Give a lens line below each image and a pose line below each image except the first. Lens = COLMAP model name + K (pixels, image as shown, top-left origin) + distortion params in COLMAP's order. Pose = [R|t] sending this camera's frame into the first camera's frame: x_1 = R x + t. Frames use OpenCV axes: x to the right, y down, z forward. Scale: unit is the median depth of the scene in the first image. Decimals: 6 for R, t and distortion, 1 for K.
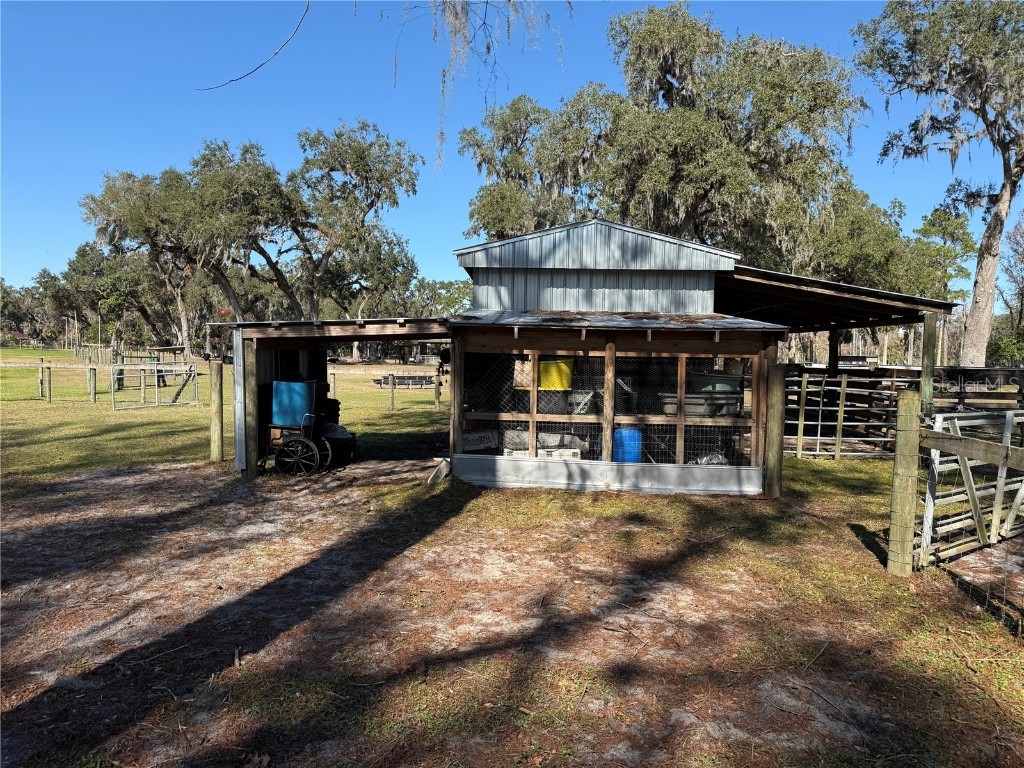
lens RADIAL K [[740.9, 0, 543.0], [0, 740.9, 414.0], [0, 0, 1]] dist [0.052574, -0.001362]
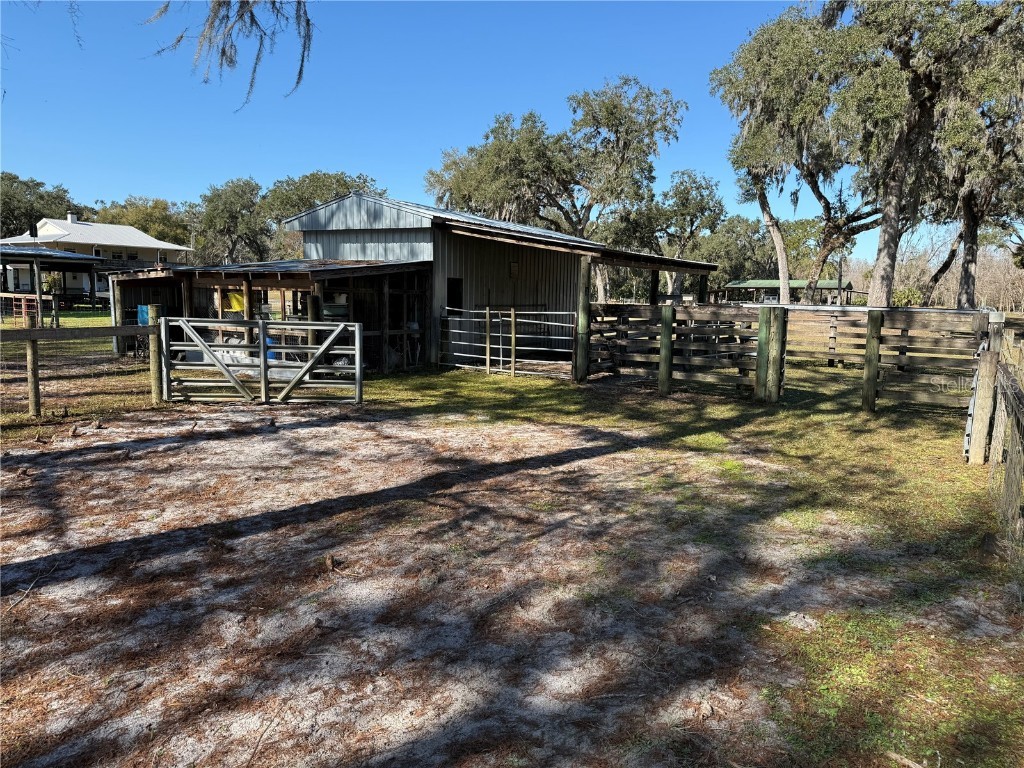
lens RADIAL K [[740.9, 0, 543.0], [0, 740.9, 414.0], [0, 0, 1]] dist [0.052574, -0.001362]
pose [[0.871392, 0.078081, -0.484334, 0.856080], [-0.042468, 0.995553, 0.084091, 0.013781], [0.488746, -0.052707, 0.870832, -0.054939]]
